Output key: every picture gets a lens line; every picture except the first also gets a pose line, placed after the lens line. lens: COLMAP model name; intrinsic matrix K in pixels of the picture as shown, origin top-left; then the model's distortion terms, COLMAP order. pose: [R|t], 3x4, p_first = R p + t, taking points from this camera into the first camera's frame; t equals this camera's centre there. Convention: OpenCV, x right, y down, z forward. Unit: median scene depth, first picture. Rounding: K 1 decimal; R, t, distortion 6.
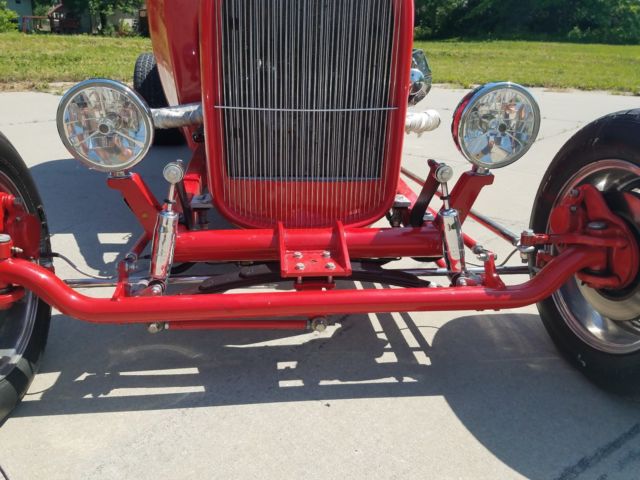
lens RADIAL K [[507.4, 0, 308.0], [0, 507.4, 247.7], [0, 0, 1]] dist [0.085776, -0.120476]
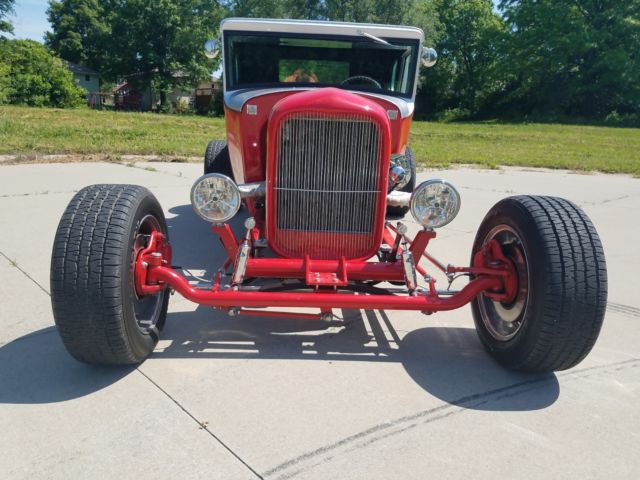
lens RADIAL K [[507.4, 0, 325.2], [0, 507.4, 246.2], [0, 0, 1]] dist [0.085776, -0.120476]
pose [[0.998529, 0.033897, -0.042311, 0.073287], [-0.039390, 0.989845, -0.136583, 0.147081], [0.037251, 0.138049, 0.989725, -0.665661]]
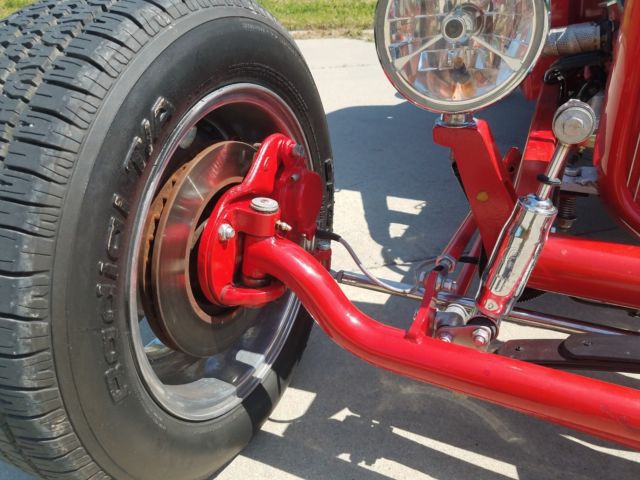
lens RADIAL K [[507.4, 0, 314.2], [0, 507.4, 251.9], [0, 0, 1]] dist [0.085776, -0.120476]
pose [[0.861627, 0.201208, -0.465956, -0.191289], [-0.159941, 0.978928, 0.126962, -0.042714], [0.481683, -0.034868, 0.875652, 0.384002]]
